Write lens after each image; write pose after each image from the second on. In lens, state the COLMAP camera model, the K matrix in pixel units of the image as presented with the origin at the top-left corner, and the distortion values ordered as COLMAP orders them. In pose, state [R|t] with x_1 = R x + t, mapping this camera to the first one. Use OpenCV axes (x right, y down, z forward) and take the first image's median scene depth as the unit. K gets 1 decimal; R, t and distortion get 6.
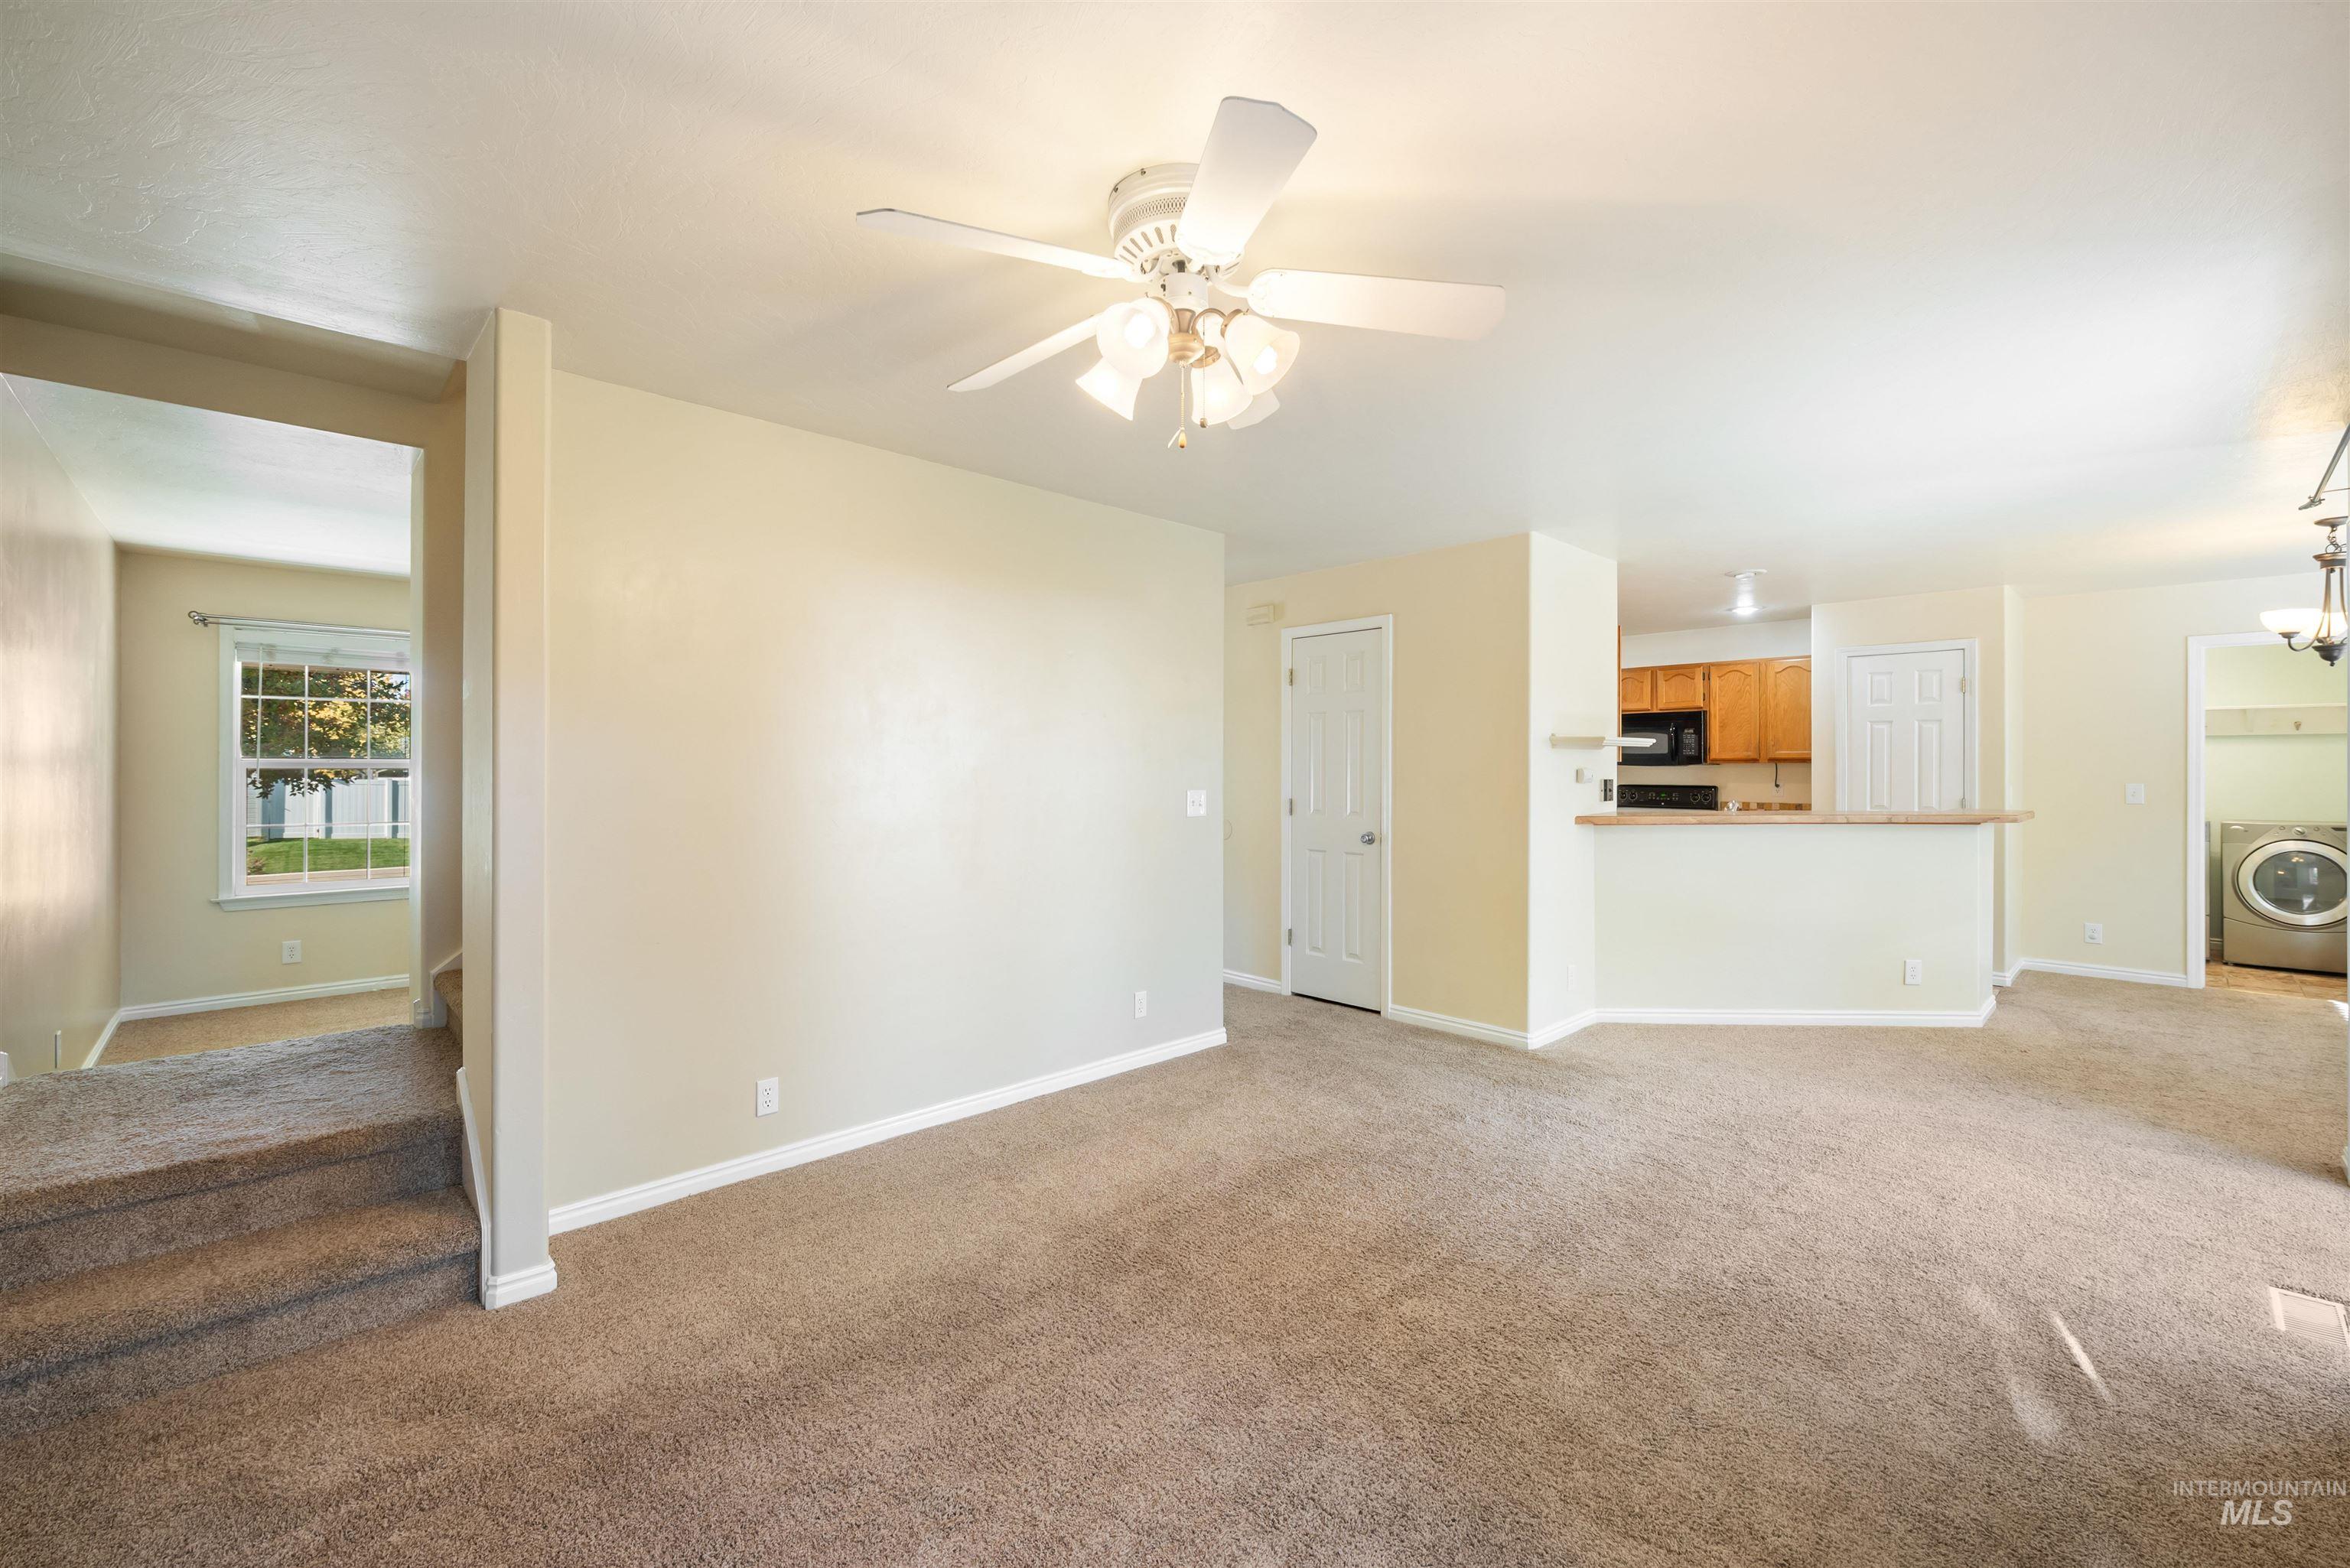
lens RADIAL K [[951.7, 0, 1181.2], [0, 951.7, 764.5], [0, 0, 1]] dist [-0.003531, -0.000889]
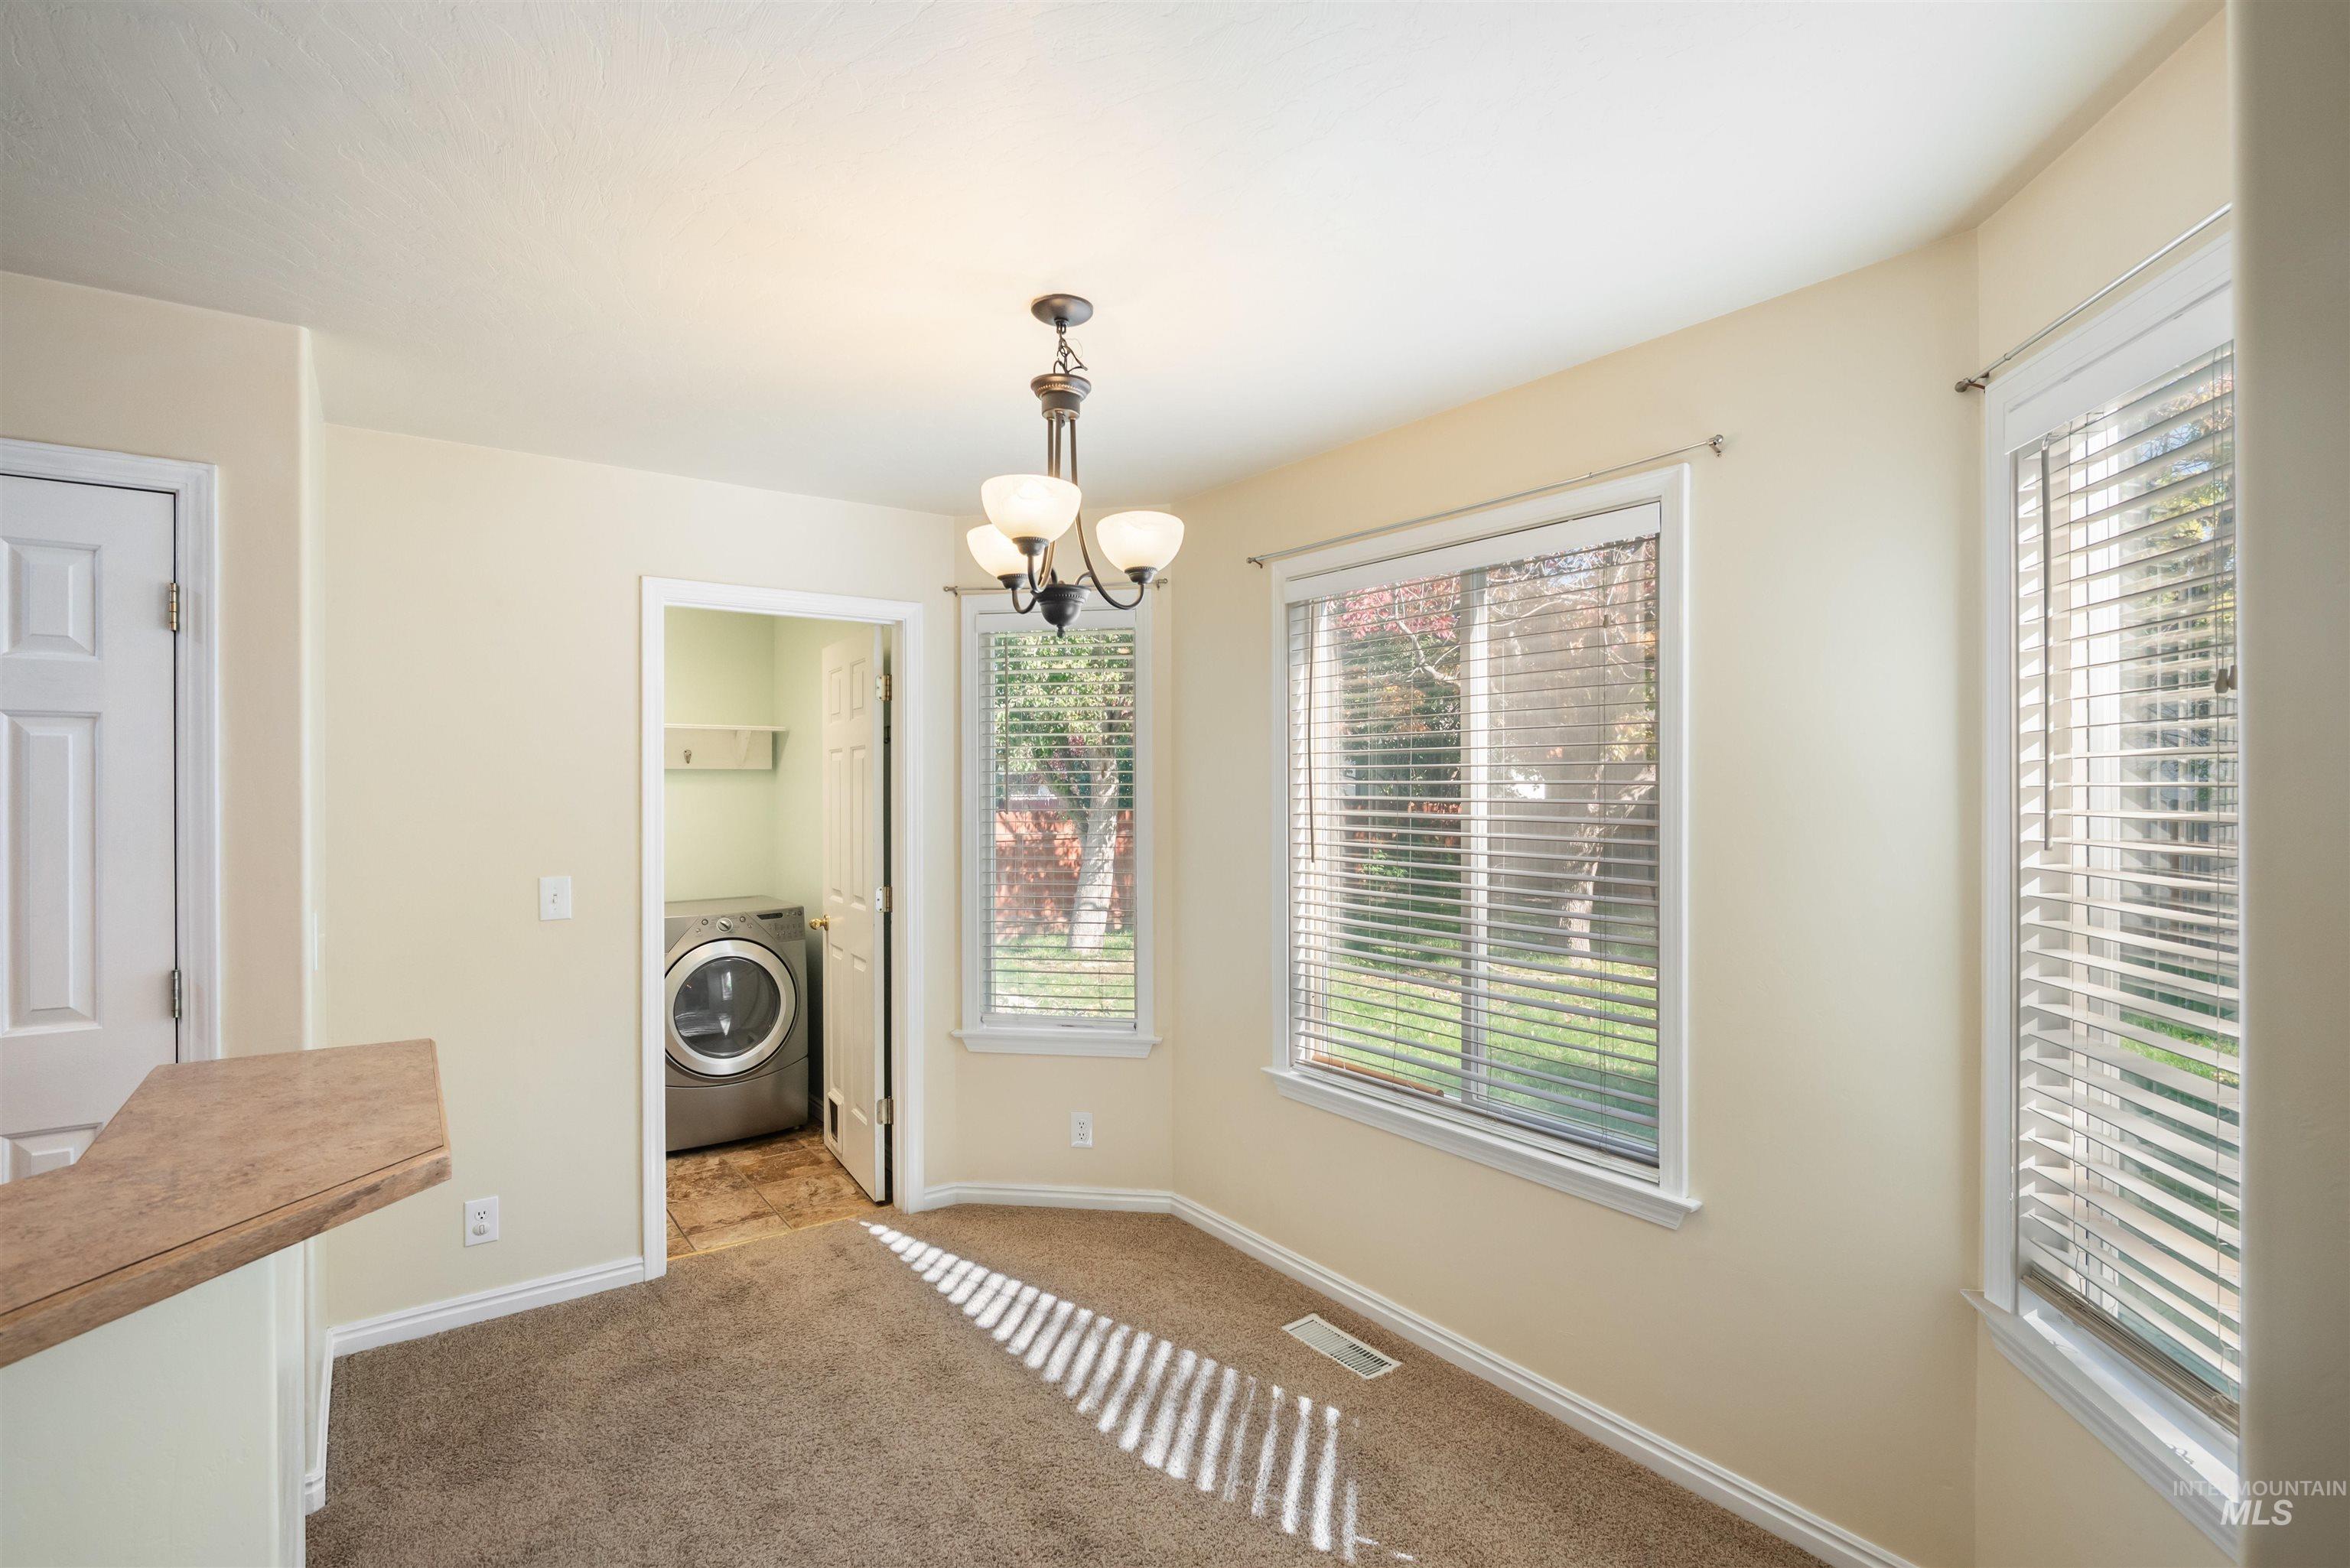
lens RADIAL K [[1107.5, 0, 1187.9], [0, 1107.5, 786.6], [0, 0, 1]] dist [-0.005750, -0.000666]
pose [[0.124232, -0.004487, 0.992243, 0.664011], [0.001534, 0.999989, 0.004330, -0.033952], [-0.992252, 0.000984, 0.124237, 0.819051]]
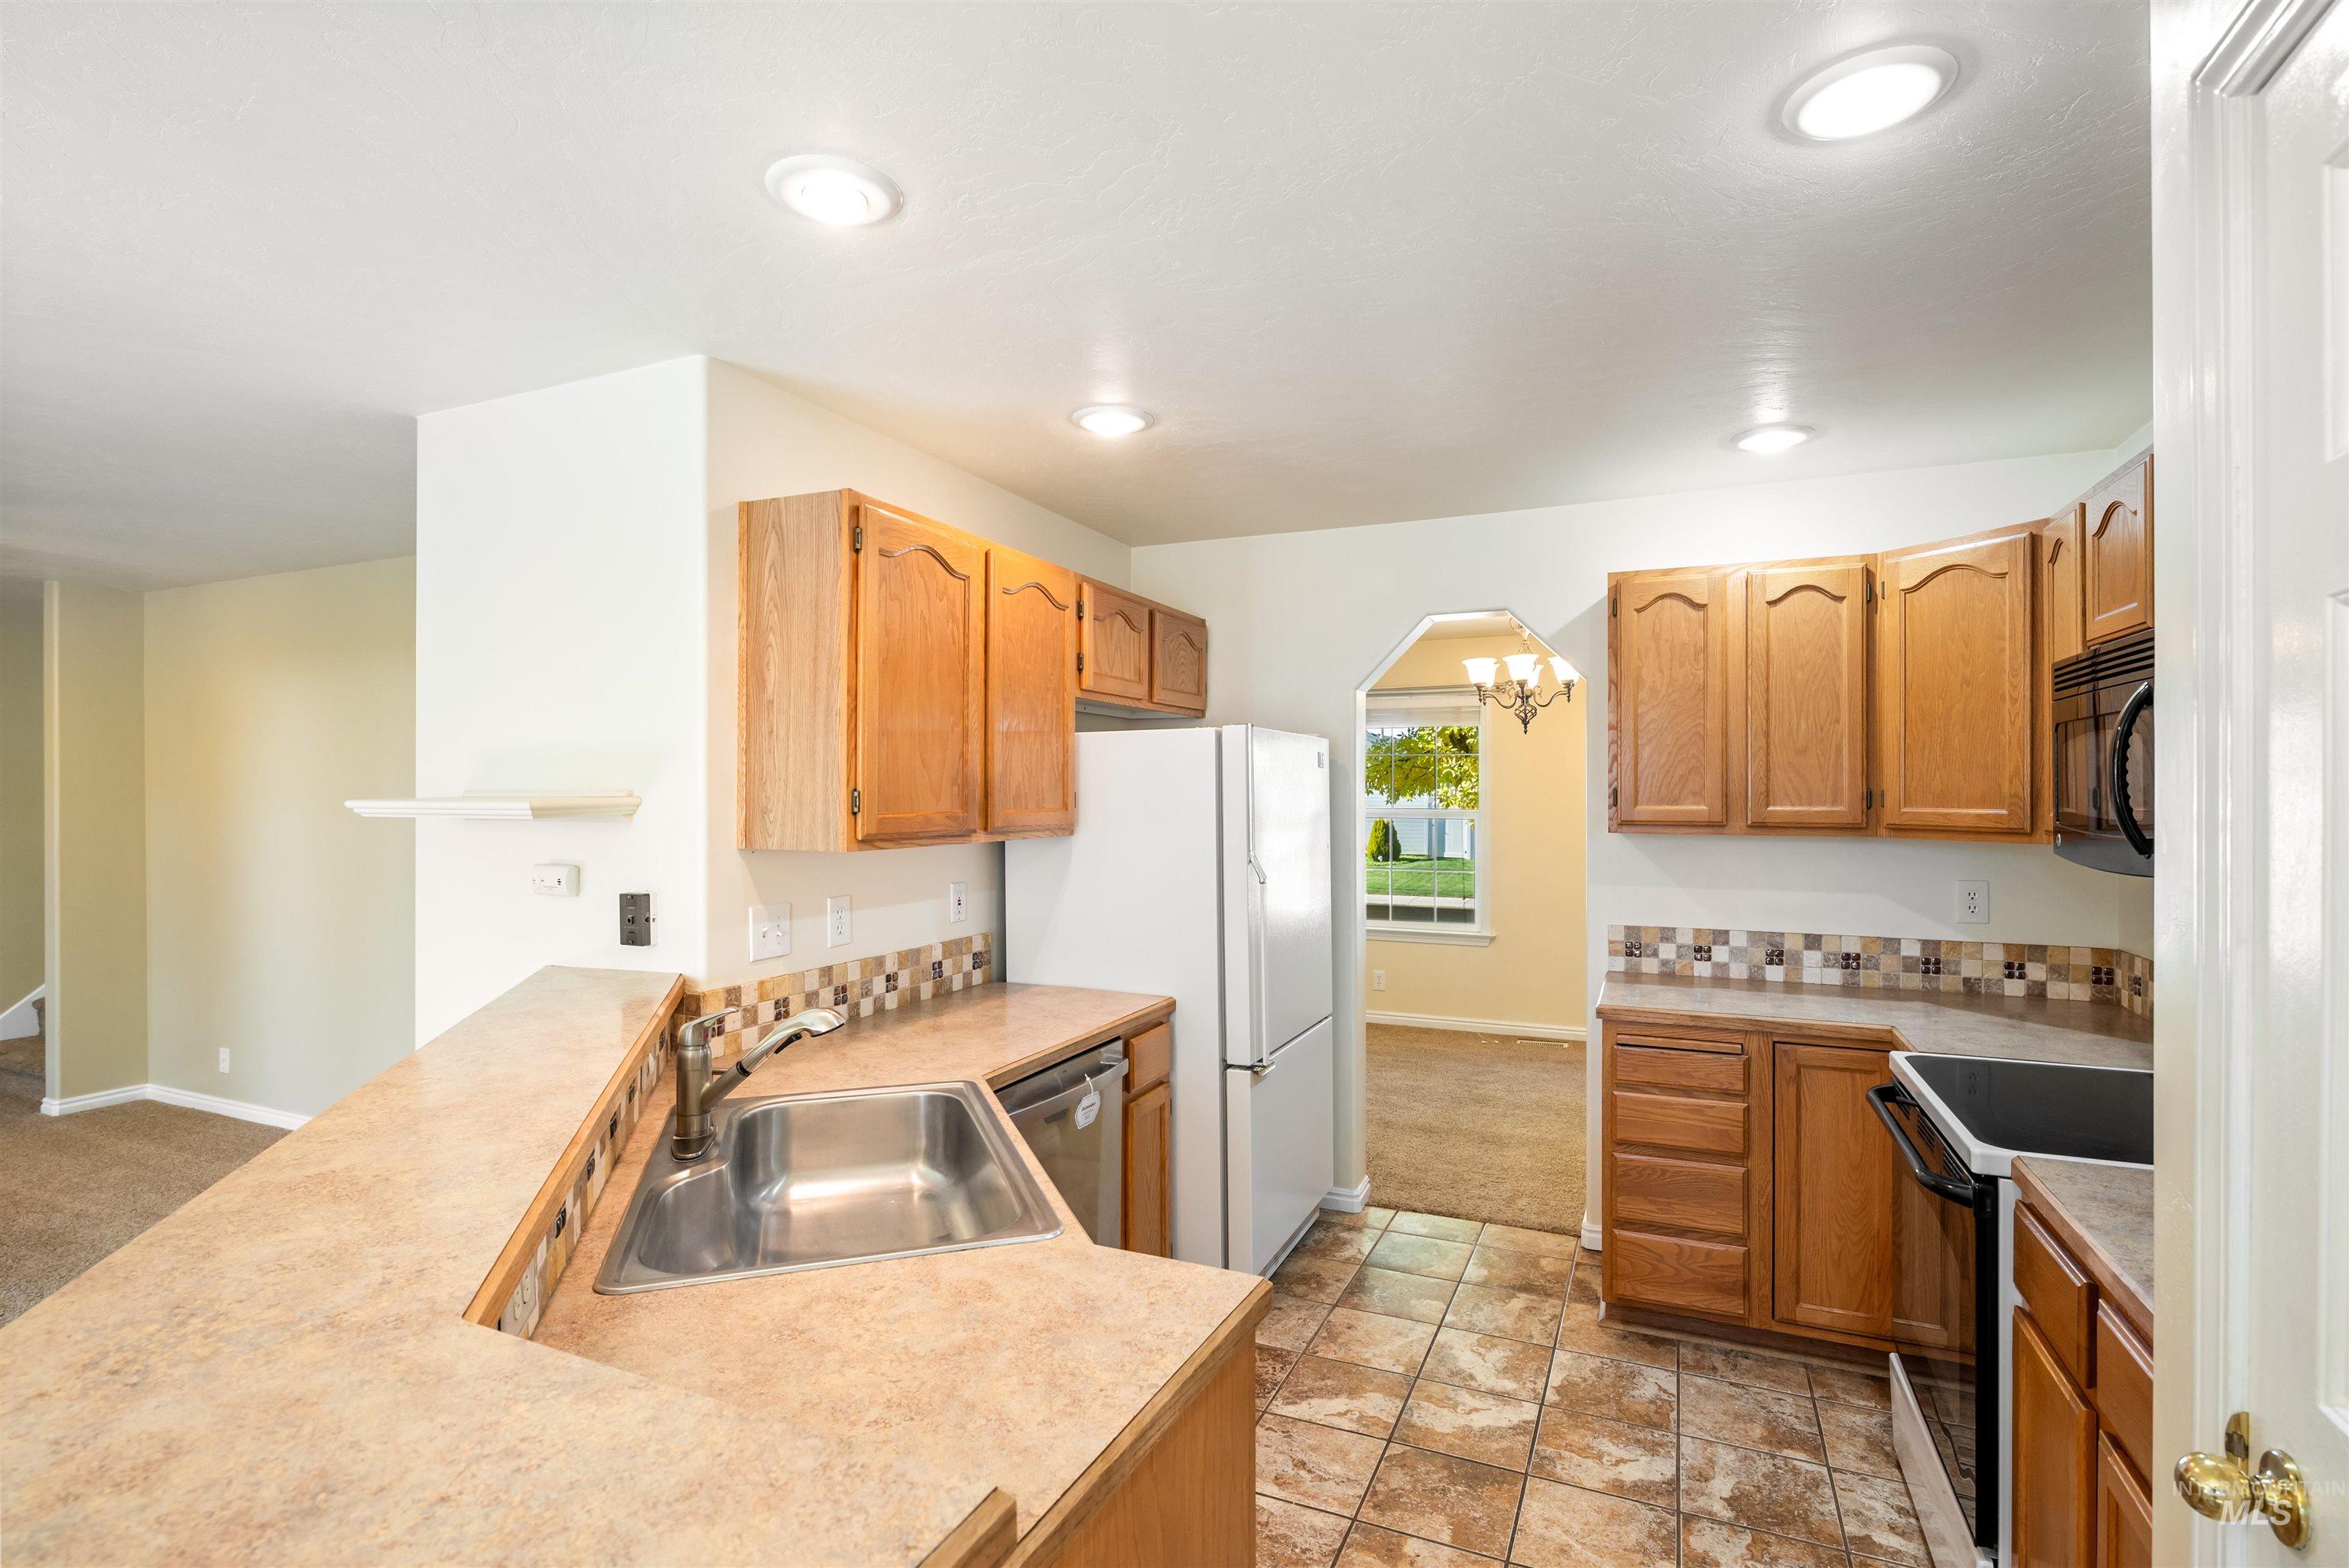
lens RADIAL K [[1107.0, 0, 1184.8], [0, 1107.0, 788.2], [0, 0, 1]] dist [-0.005750, -0.000666]
pose [[0.381711, -0.002765, -0.924278, 1.104810], [0.004568, 0.999989, -0.001105, -0.032573], [0.924270, -0.003800, 0.381719, 1.152118]]
